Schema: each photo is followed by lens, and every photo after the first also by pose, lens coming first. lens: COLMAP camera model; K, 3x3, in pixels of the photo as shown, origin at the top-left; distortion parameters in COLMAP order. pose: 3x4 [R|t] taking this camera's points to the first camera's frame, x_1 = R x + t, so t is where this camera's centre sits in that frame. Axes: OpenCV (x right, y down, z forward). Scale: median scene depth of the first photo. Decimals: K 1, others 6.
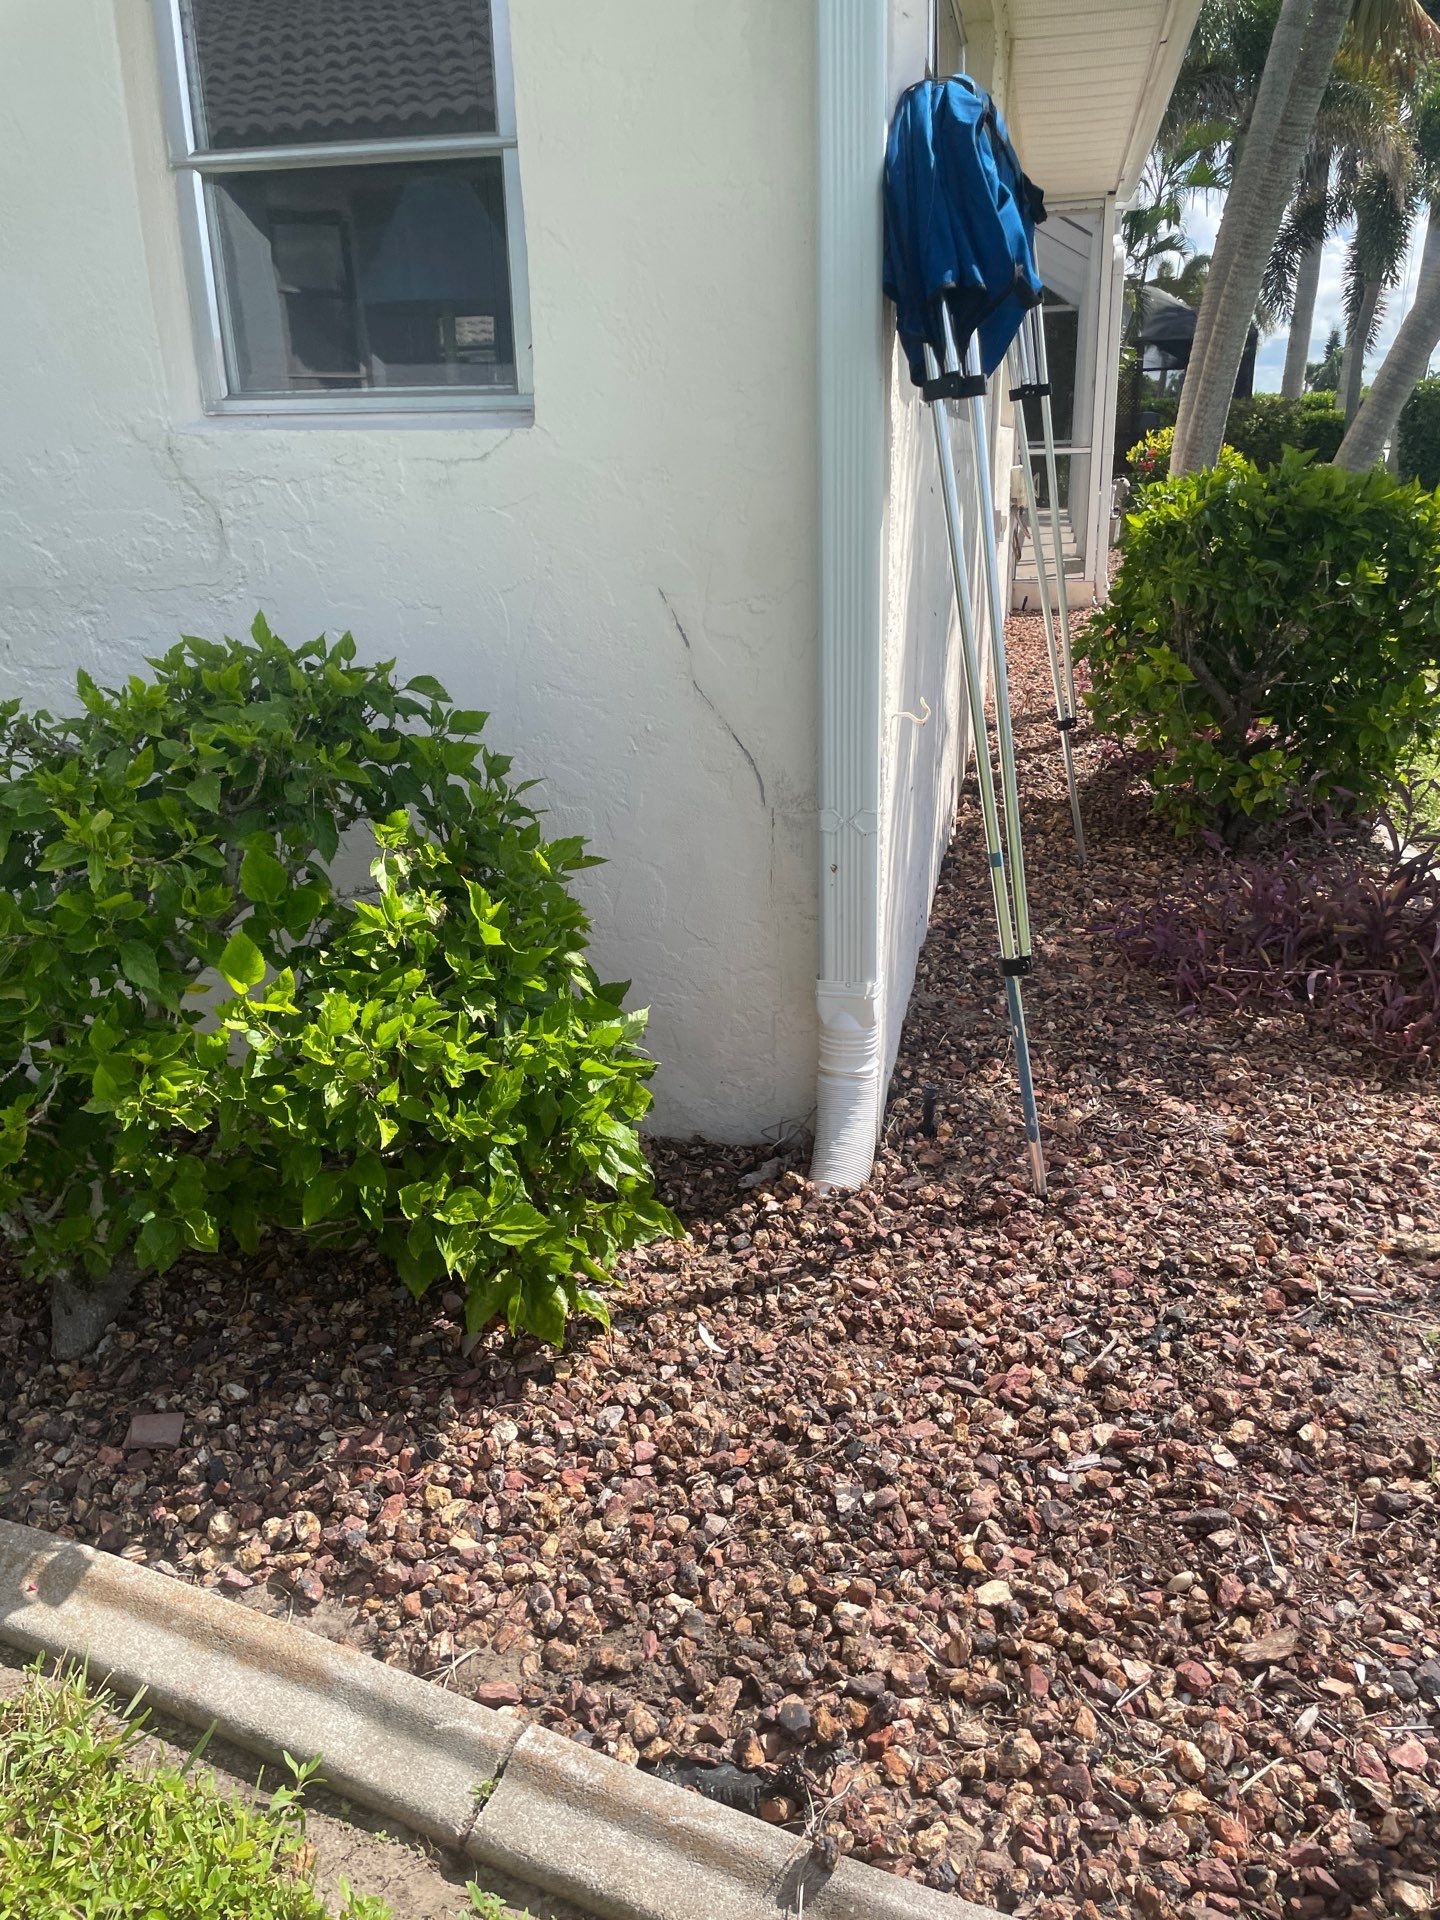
lens RADIAL K [[1454.1, 0, 720.0], [0, 1454.1, 960.0], [0, 0, 1]] dist [0.104083, -0.161707]
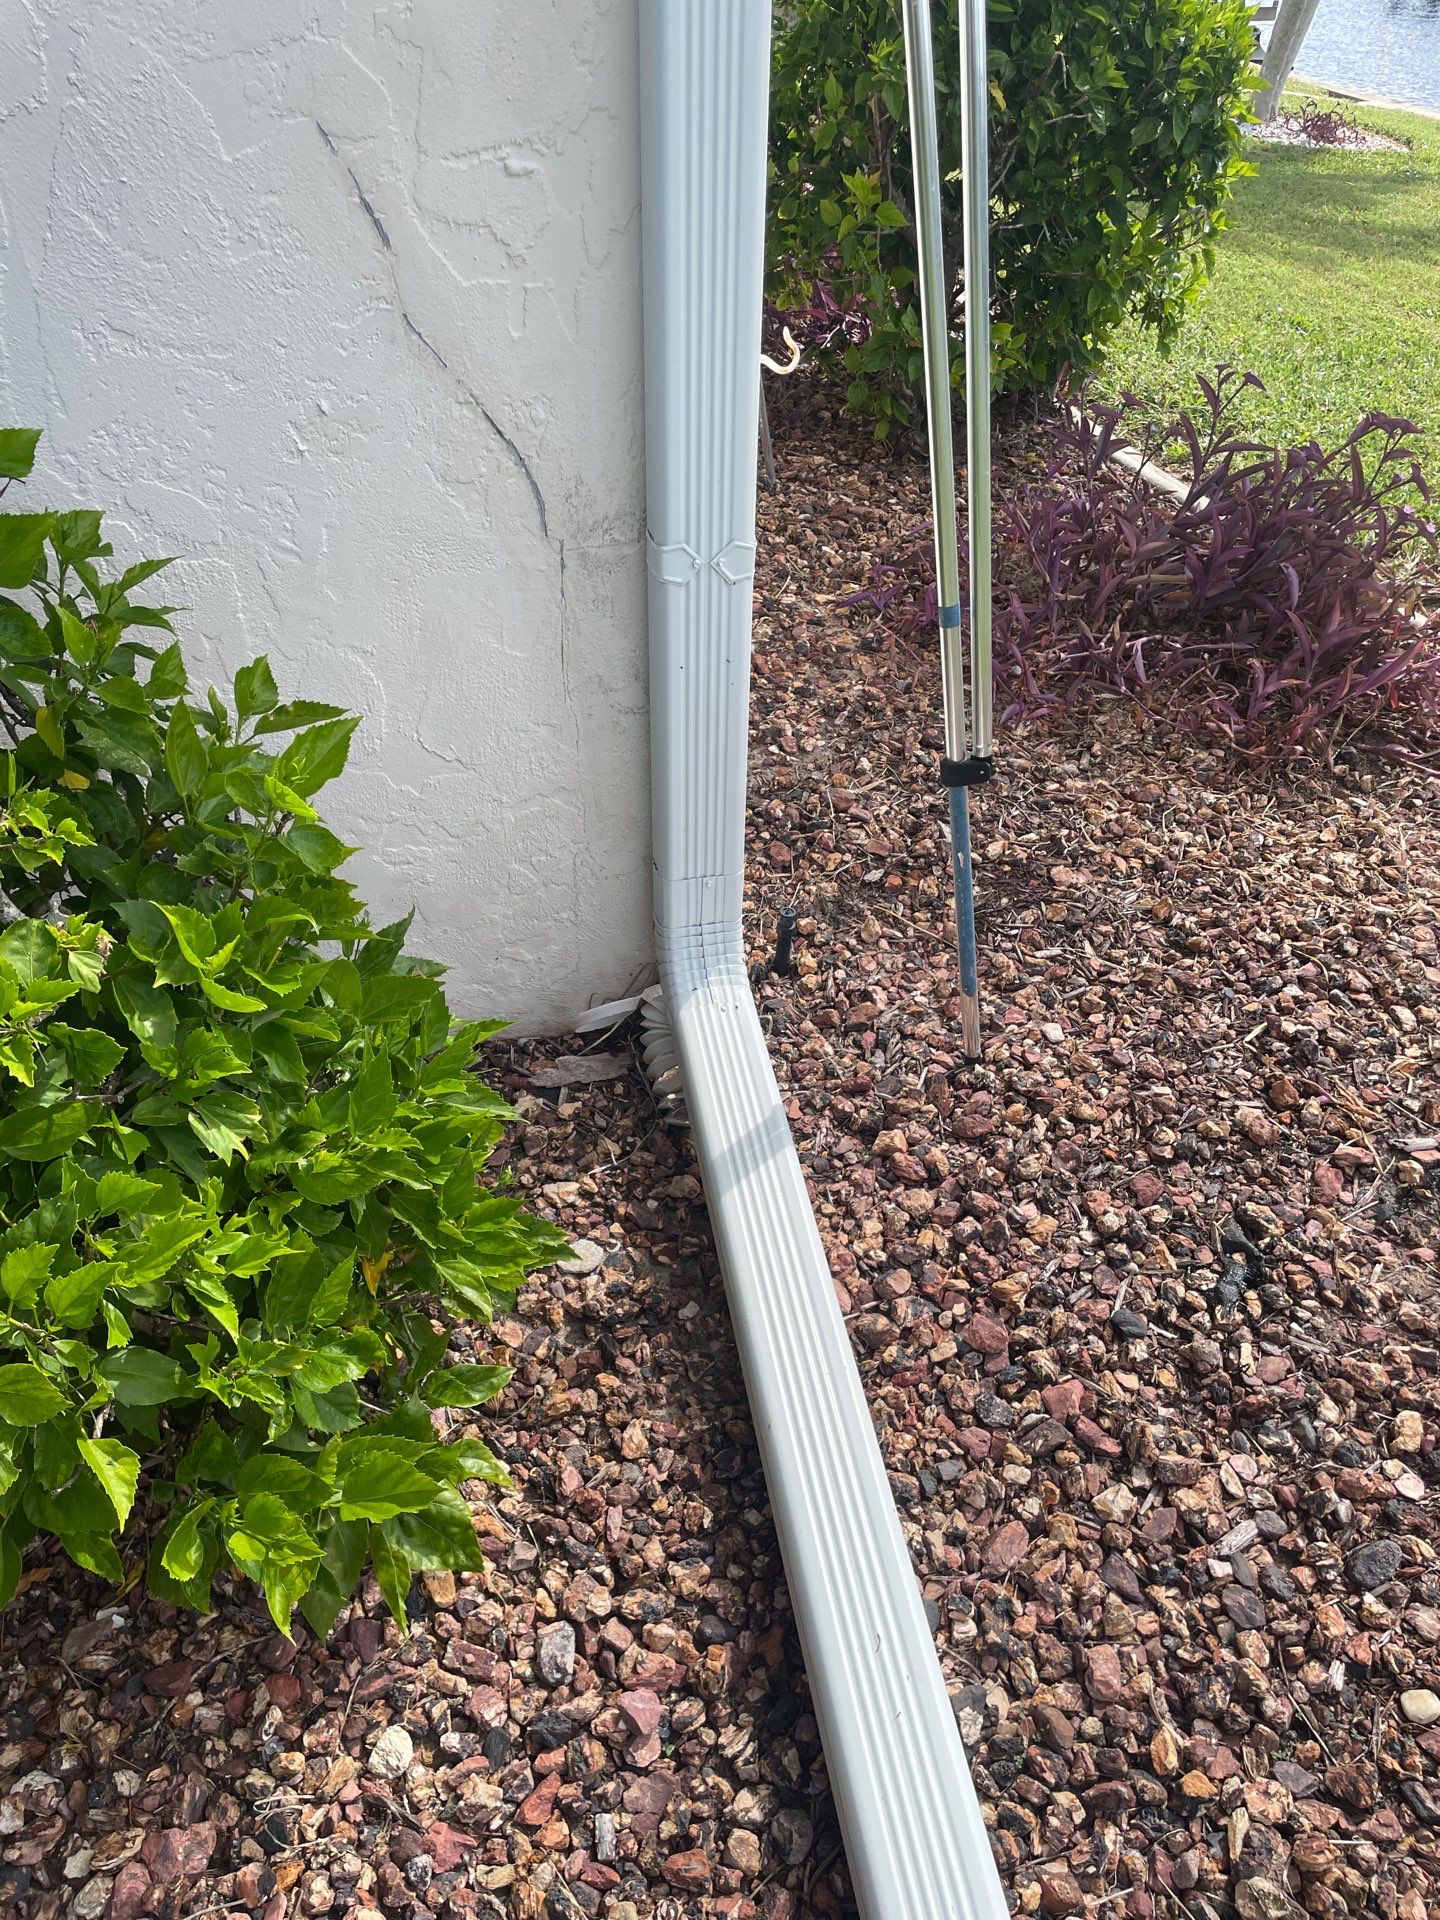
lens RADIAL K [[1454.1, 0, 720.0], [0, 1454.1, 960.0], [0, 0, 1]] dist [0.104083, -0.161707]
pose [[0.933096, -0.180044, 0.311313, -0.120838], [0.078764, 0.946951, 0.311578, -0.124663], [-0.350896, -0.266212, 0.897777, 0.401472]]
